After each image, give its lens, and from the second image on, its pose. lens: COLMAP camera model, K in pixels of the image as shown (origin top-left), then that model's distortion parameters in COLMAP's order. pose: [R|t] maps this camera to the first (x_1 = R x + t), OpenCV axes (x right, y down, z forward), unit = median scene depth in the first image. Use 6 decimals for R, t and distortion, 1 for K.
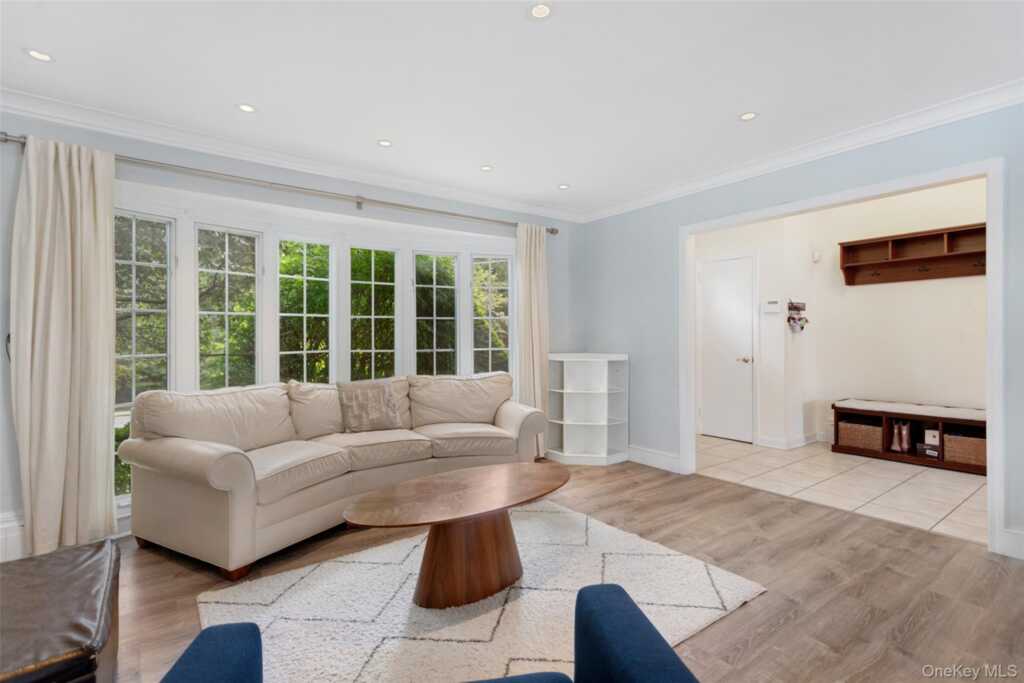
lens RADIAL K [[485.3, 0, 515.2], [0, 485.3, 335.0], [0, 0, 1]] dist [0.002151, 0.001705]
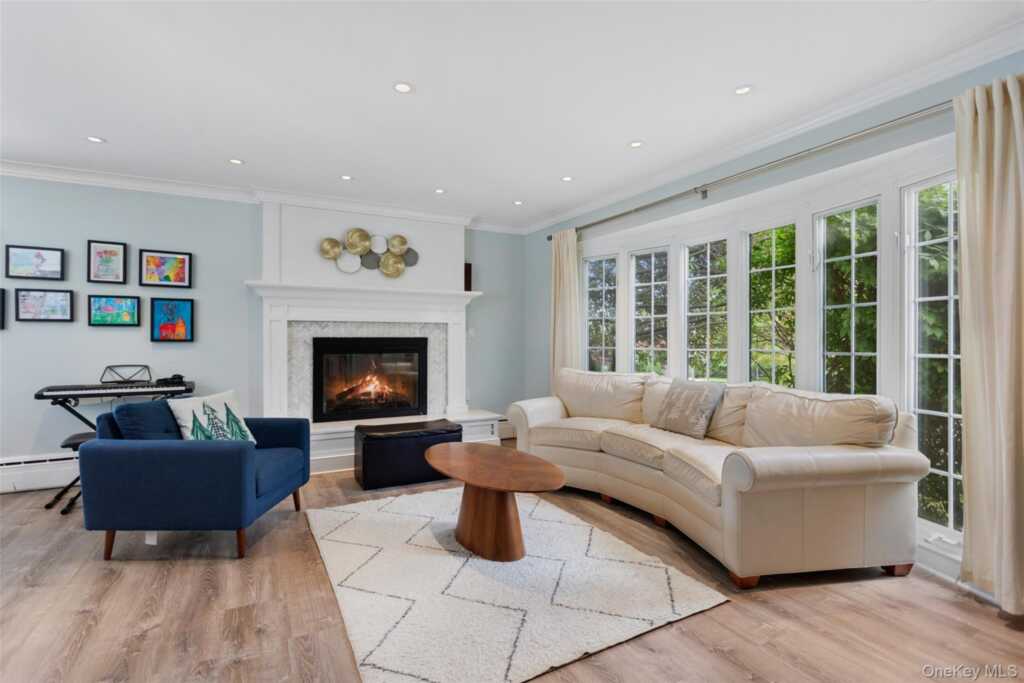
lens RADIAL K [[495.4, 0, 510.6], [0, 495.4, 339.7], [0, 0, 1]] dist [-0.002115, -0.000909]
pose [[-0.162293, 0.009530, -0.986697, 0.836260], [0.011486, 0.999904, 0.007769, 0.002514], [0.986676, -0.010073, -0.162387, 0.953715]]
